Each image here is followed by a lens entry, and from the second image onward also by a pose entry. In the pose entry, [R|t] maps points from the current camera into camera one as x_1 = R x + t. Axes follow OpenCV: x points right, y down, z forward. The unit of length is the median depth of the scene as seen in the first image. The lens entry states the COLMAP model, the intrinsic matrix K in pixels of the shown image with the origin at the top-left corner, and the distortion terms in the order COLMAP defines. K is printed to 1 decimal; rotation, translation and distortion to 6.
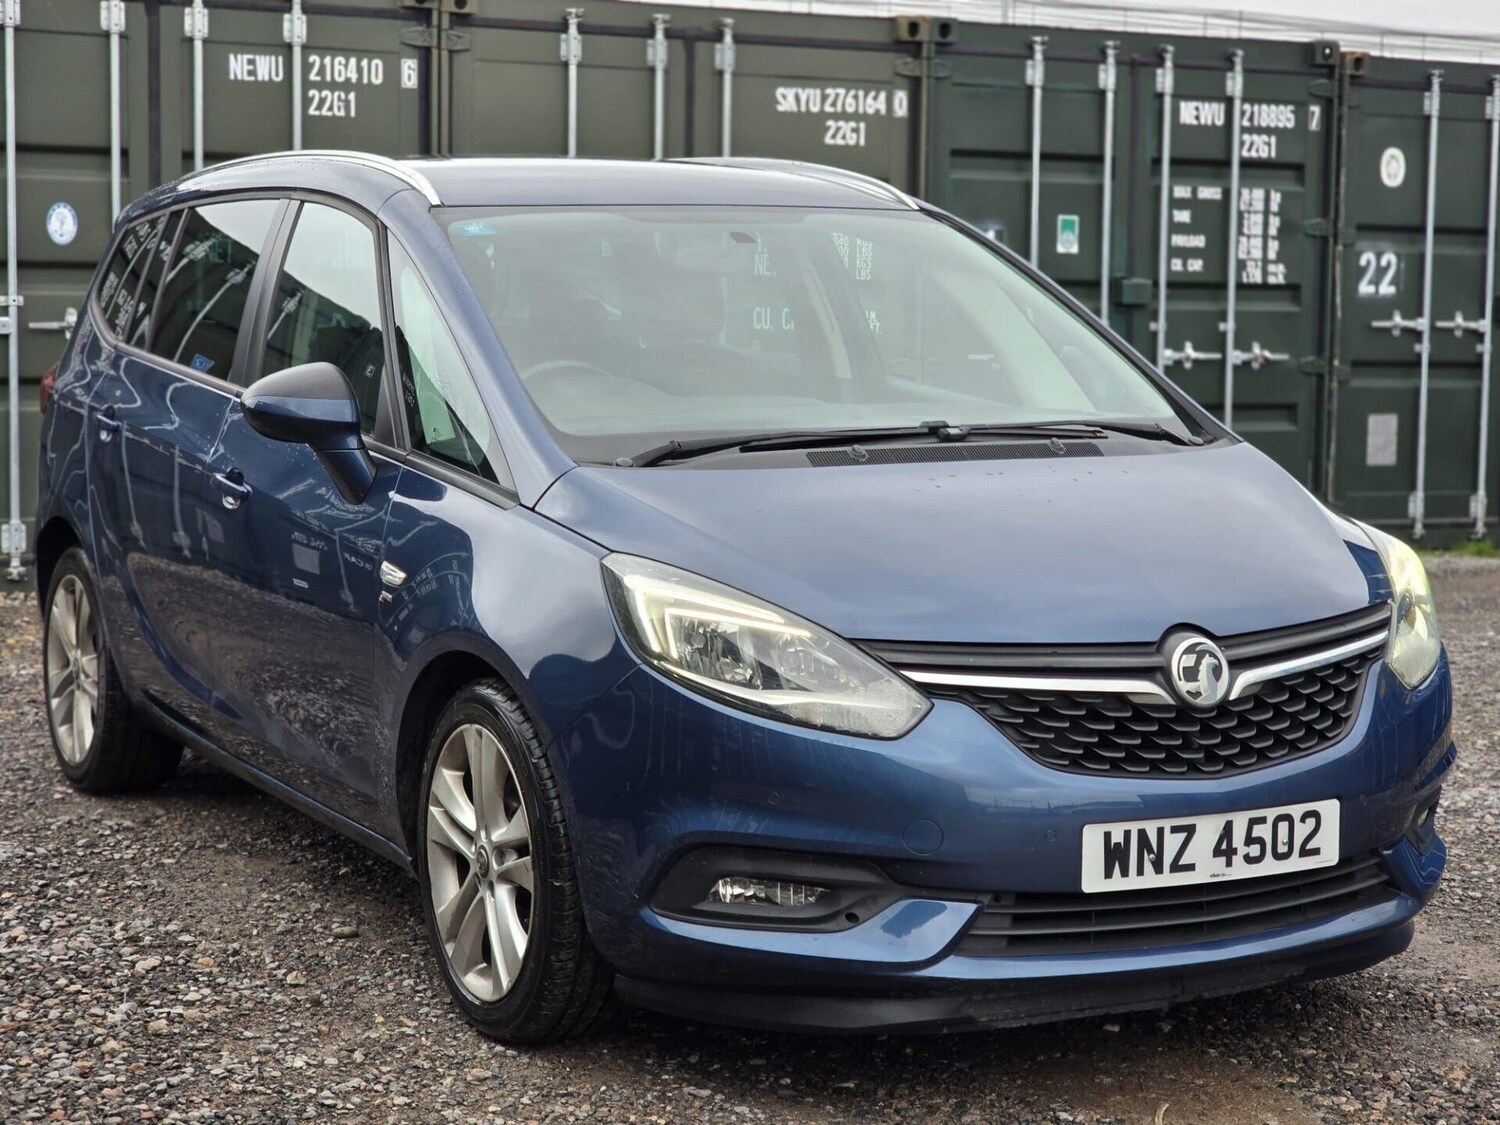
lens RADIAL K [[2843.7, 0, 758.1], [0, 2843.7, 533.6], [0, 0, 1]] dist [0.037139, 0.032571]
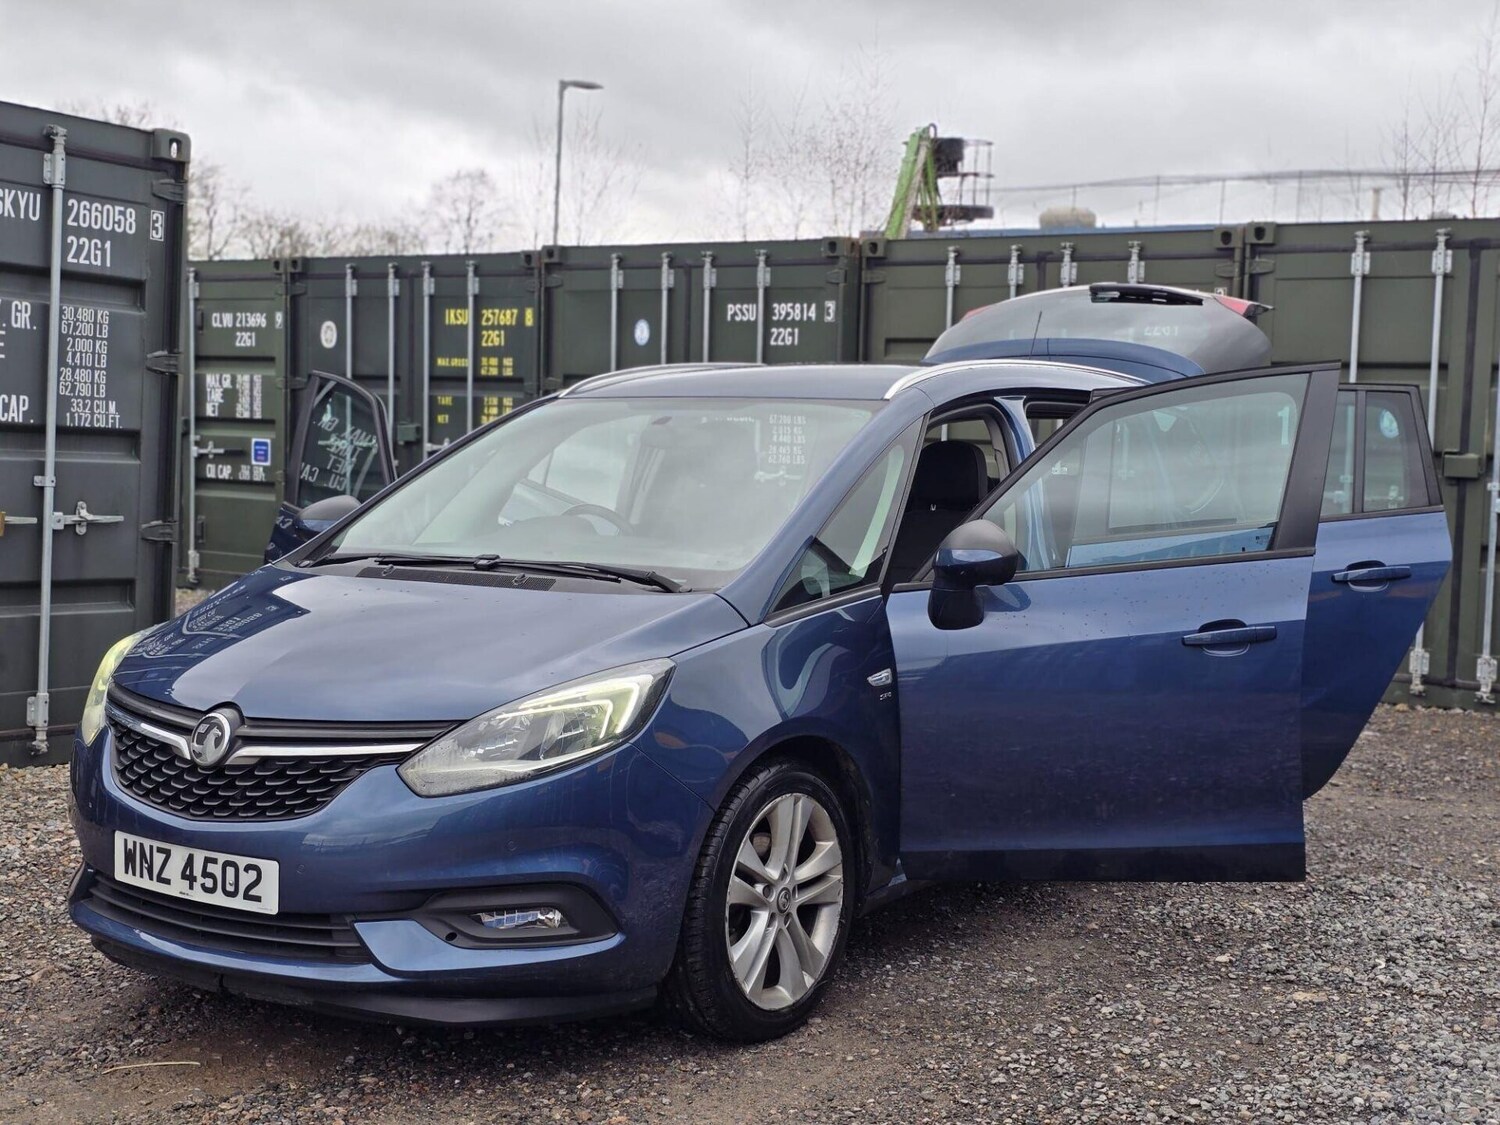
lens RADIAL K [[1939.7, 0, 750.0], [0, 1939.7, 562.5], [0, 0, 1]] dist [0.197154, -0.658911]
pose [[0.469205, 0.062407, -0.880882, 0.915158], [-0.100067, 0.994832, 0.017179, -0.062777], [0.877402, 0.080086, 0.473025, 0.671825]]
